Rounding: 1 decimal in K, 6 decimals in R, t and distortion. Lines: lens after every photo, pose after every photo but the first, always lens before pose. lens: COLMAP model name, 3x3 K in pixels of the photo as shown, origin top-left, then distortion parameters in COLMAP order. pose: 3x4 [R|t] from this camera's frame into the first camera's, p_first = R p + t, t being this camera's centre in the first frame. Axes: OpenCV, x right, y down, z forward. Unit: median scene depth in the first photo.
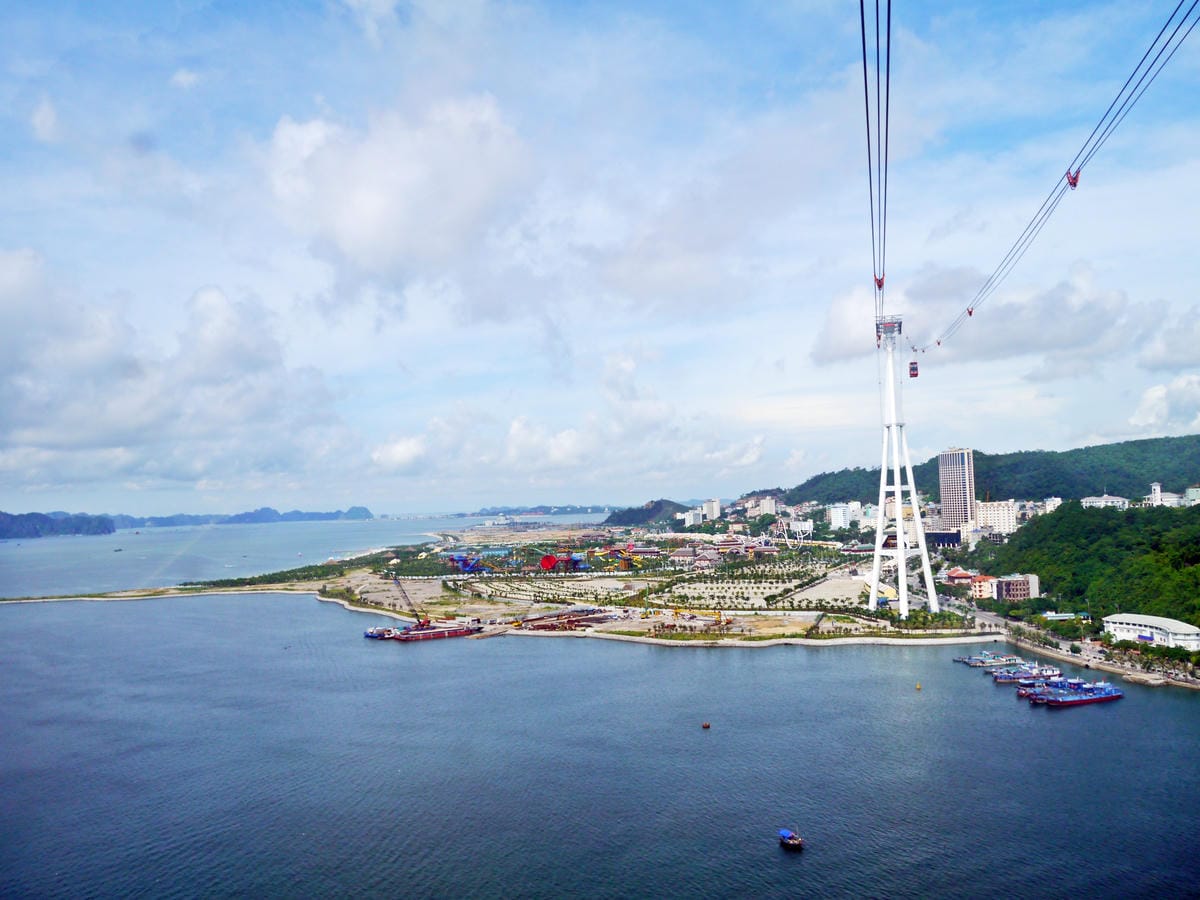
lens RADIAL K [[1008.5, 0, 600.0], [0, 1008.5, 450.0], [0, 0, 1]] dist [-0.051755, 0.002994]
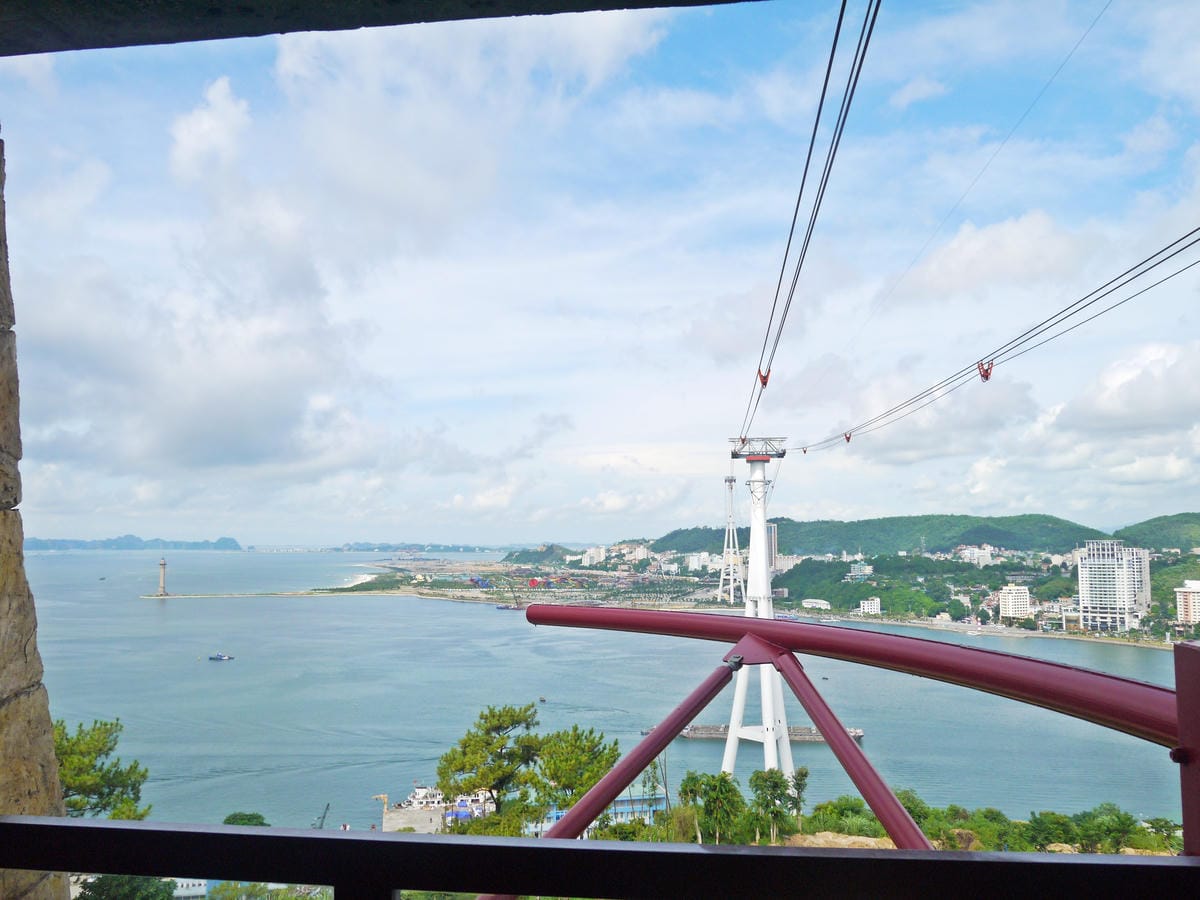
lens RADIAL K [[1008.5, 0, 600.0], [0, 1008.5, 450.0], [0, 0, 1]] dist [-0.051755, 0.002994]
pose [[0.987442, 0.048082, 0.150486, -0.102751], [-0.041986, 0.998174, -0.043428, -0.022042], [-0.152299, 0.036564, 0.987658, -0.355255]]
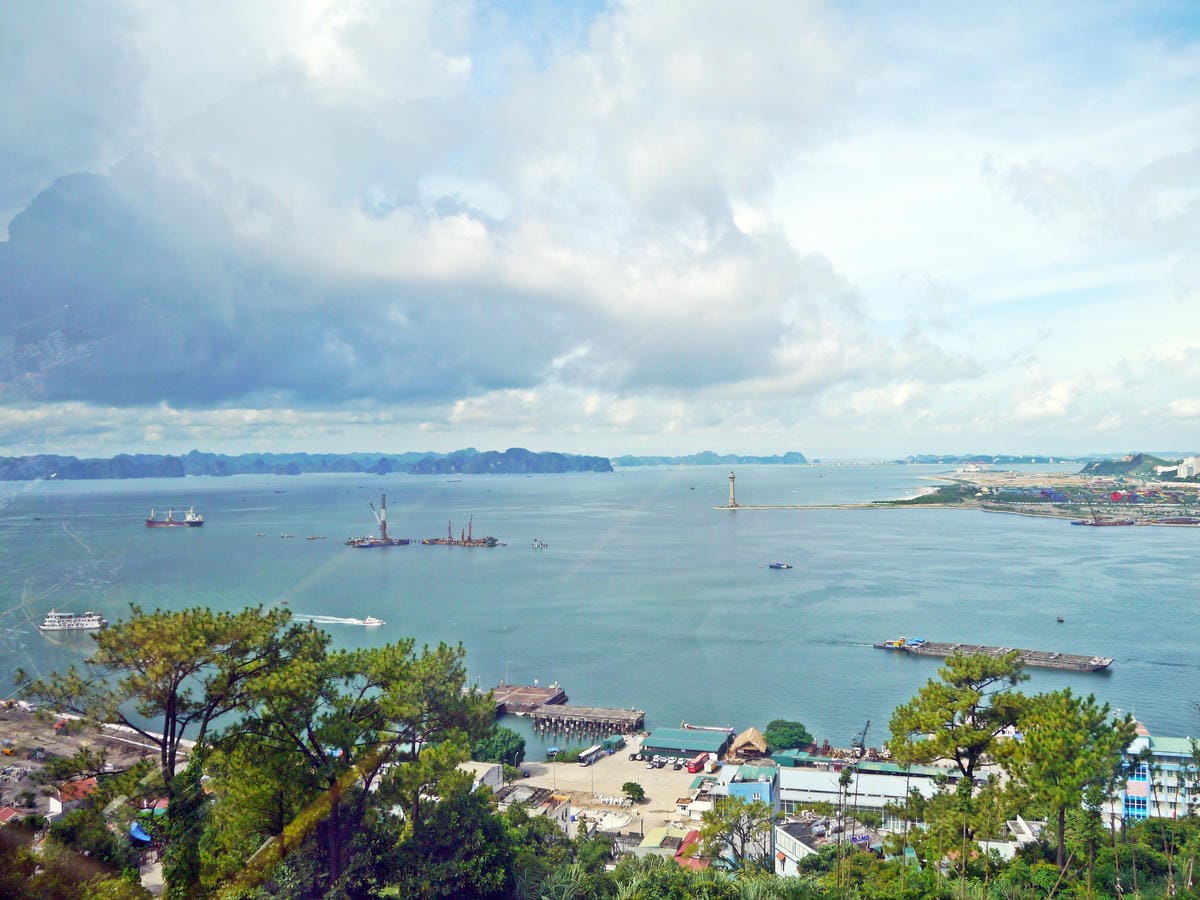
lens RADIAL K [[1008.5, 0, 600.0], [0, 1008.5, 450.0], [0, 0, 1]] dist [-0.051755, 0.002994]
pose [[0.924076, 0.020099, -0.381679, -0.099650], [0.000770, 0.998516, 0.054445, -0.021362], [0.382207, -0.050605, 0.922690, -0.348101]]
